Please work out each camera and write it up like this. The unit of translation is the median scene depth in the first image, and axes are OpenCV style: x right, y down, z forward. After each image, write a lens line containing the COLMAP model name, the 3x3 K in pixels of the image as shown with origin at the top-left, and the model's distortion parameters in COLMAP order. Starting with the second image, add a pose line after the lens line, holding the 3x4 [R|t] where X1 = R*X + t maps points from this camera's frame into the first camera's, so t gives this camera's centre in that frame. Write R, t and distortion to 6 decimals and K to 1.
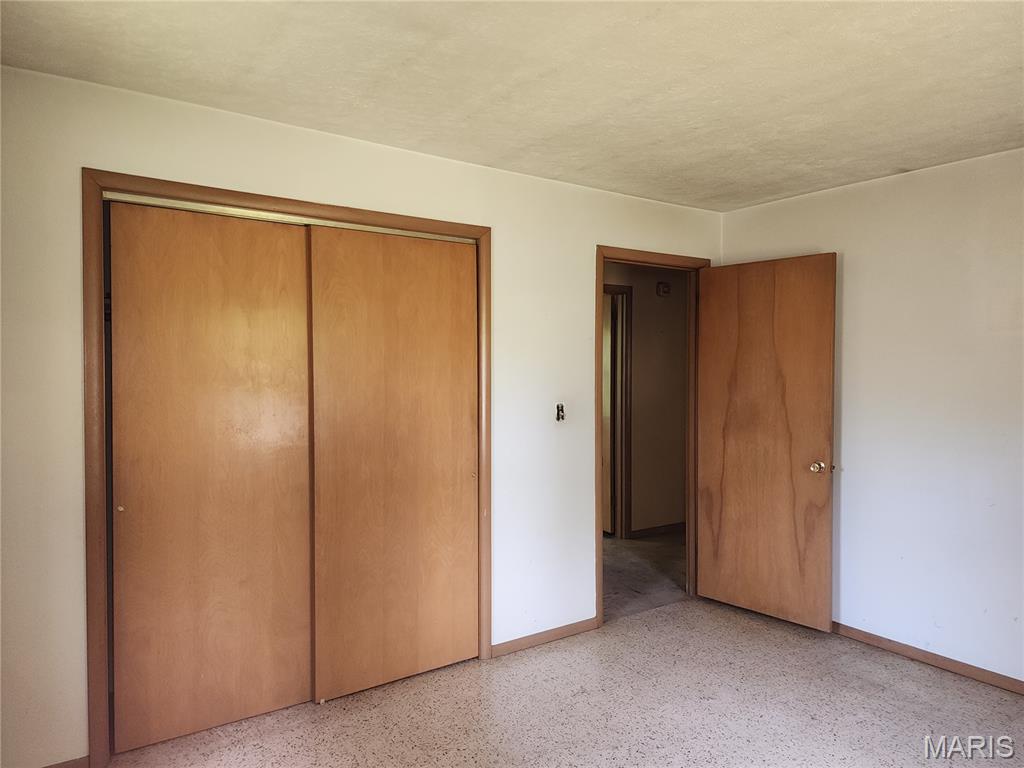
lens RADIAL K [[677.9, 0, 512.0], [0, 677.9, 384.0], [0, 0, 1]] dist [0.052030, -0.048759]
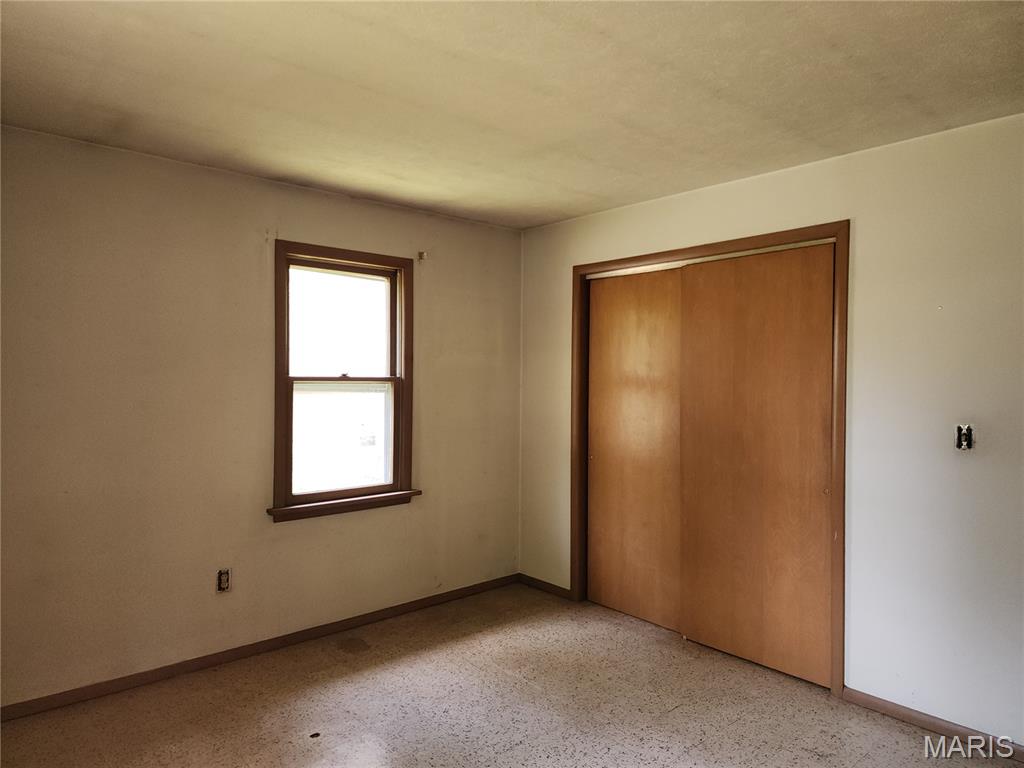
lens RADIAL K [[677.9, 0, 512.0], [0, 677.9, 384.0], [0, 0, 1]] dist [0.052030, -0.048759]
pose [[0.104872, 0.013710, -0.994391, 0.894366], [-0.023128, 0.999668, 0.011344, -0.014472], [0.994217, 0.021809, 0.105155, 0.506887]]
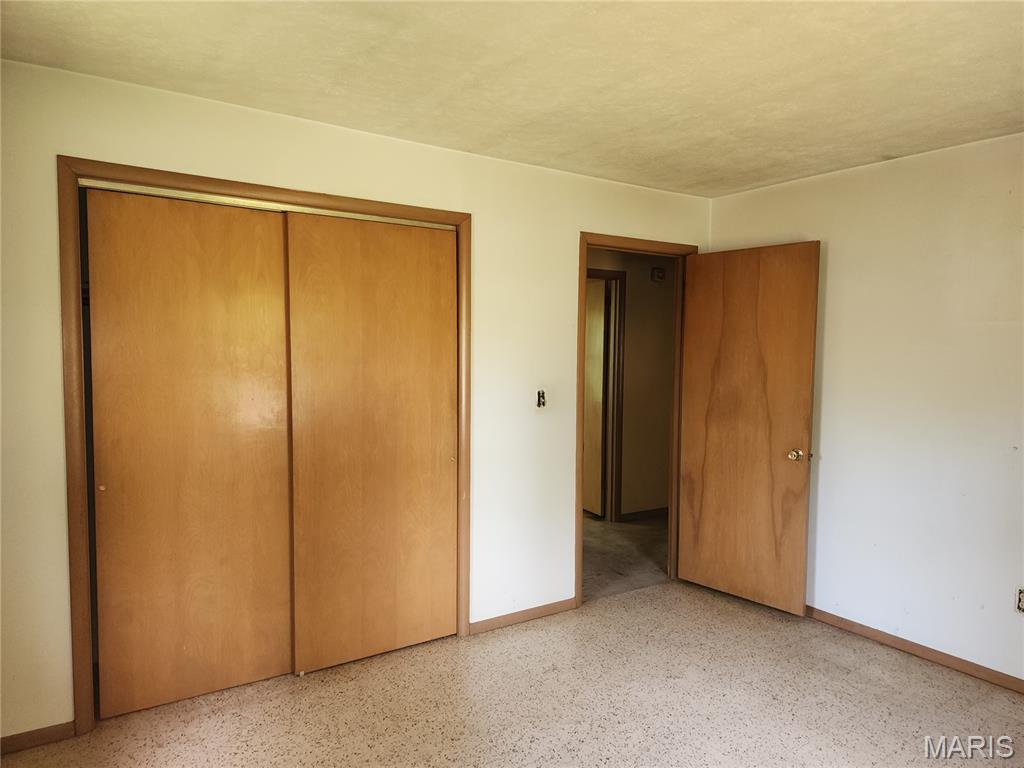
lens RADIAL K [[677.2, 0, 511.5], [0, 677.2, 394.7], [0, 0, 1]] dist [0.053256, -0.049260]
pose [[0.999749, 0.010289, -0.019916, 0.055107], [-0.009415, 0.999009, 0.043494, -0.008500], [0.020344, -0.043296, 0.998855, -0.014026]]
